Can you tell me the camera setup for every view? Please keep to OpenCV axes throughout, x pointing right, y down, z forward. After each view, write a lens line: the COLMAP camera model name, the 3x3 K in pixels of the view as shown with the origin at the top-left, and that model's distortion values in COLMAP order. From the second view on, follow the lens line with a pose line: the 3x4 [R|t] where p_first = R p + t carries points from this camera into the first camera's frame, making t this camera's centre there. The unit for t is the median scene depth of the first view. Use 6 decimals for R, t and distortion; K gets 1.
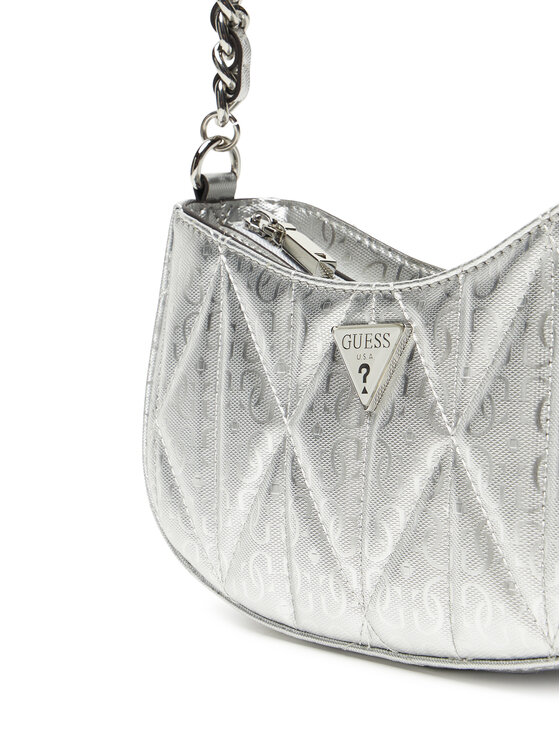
lens RADIAL K [[1176.6, 0, 282.1], [0, 1176.6, 373.2], [0, 0, 1]] dist [0.024925, 0.000000]
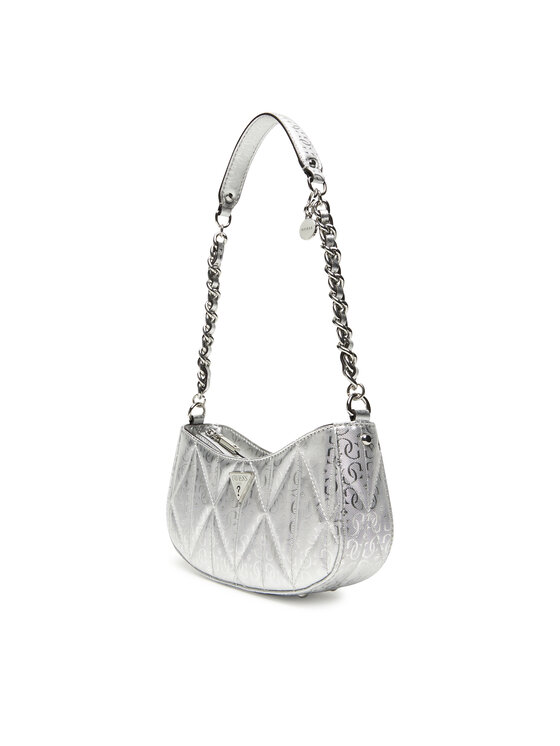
lens RADIAL K [[814.1, 0, 277.9], [0, 814.1, 370.9], [0, 0, 1]] dist [-0.016111, 0.000000]
pose [[0.993068, 0.038732, -0.110978, 0.369591], [-0.049300, 0.994340, -0.094117, -0.103189], [0.106704, 0.098935, 0.989356, -0.991459]]
